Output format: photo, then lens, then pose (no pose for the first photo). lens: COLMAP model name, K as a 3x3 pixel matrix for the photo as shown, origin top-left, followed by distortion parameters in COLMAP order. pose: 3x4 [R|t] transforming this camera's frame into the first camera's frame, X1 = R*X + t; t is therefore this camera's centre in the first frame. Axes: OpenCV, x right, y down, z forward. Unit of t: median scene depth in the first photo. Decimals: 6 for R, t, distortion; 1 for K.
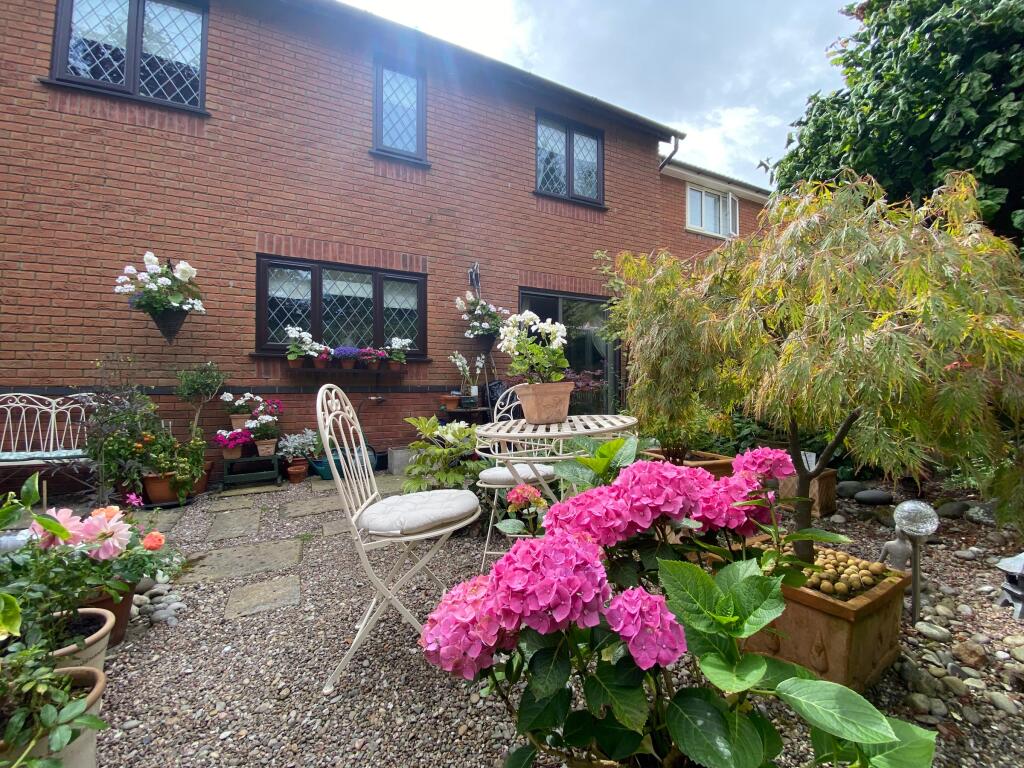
lens RADIAL K [[412.6, 0, 512.0], [0, 412.6, 384.0], [0, 0, 1]] dist [-0.001072, -0.010254]
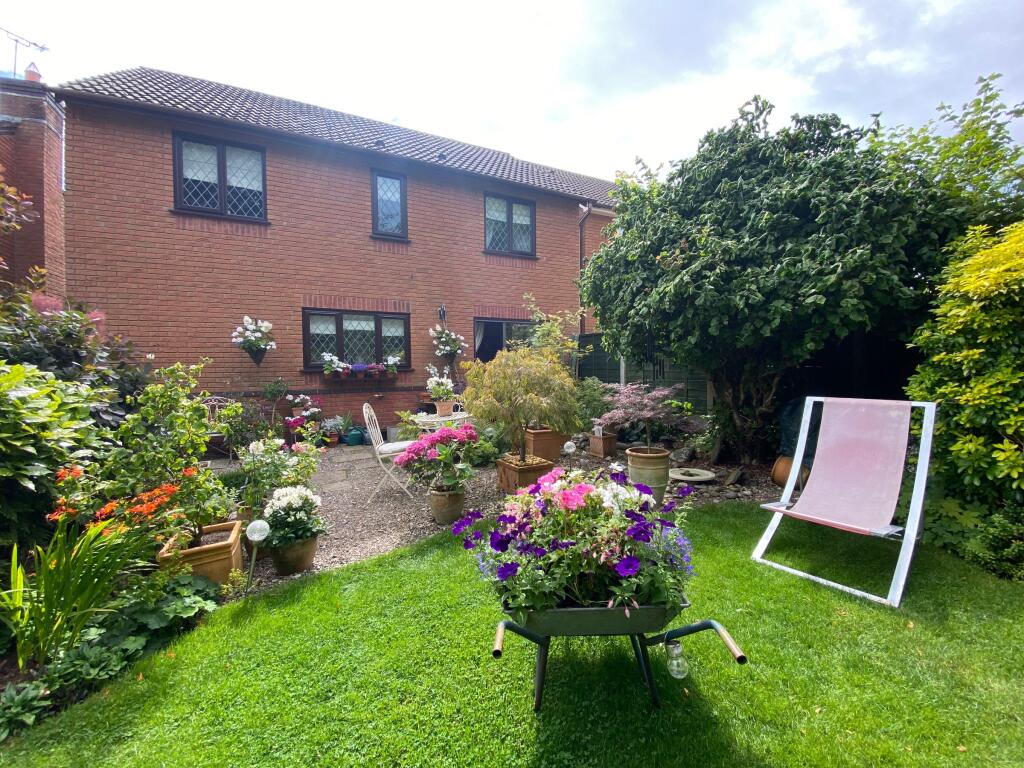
lens RADIAL K [[417.2, 0, 512.0], [0, 417.2, 384.0], [0, 0, 1]] dist [0.021900, -0.022742]
pose [[0.999970, -0.007613, 0.001451, 0.193930], [0.007534, 0.998804, 0.048307, -0.090300], [-0.001817, -0.048295, 0.998831, -0.646843]]
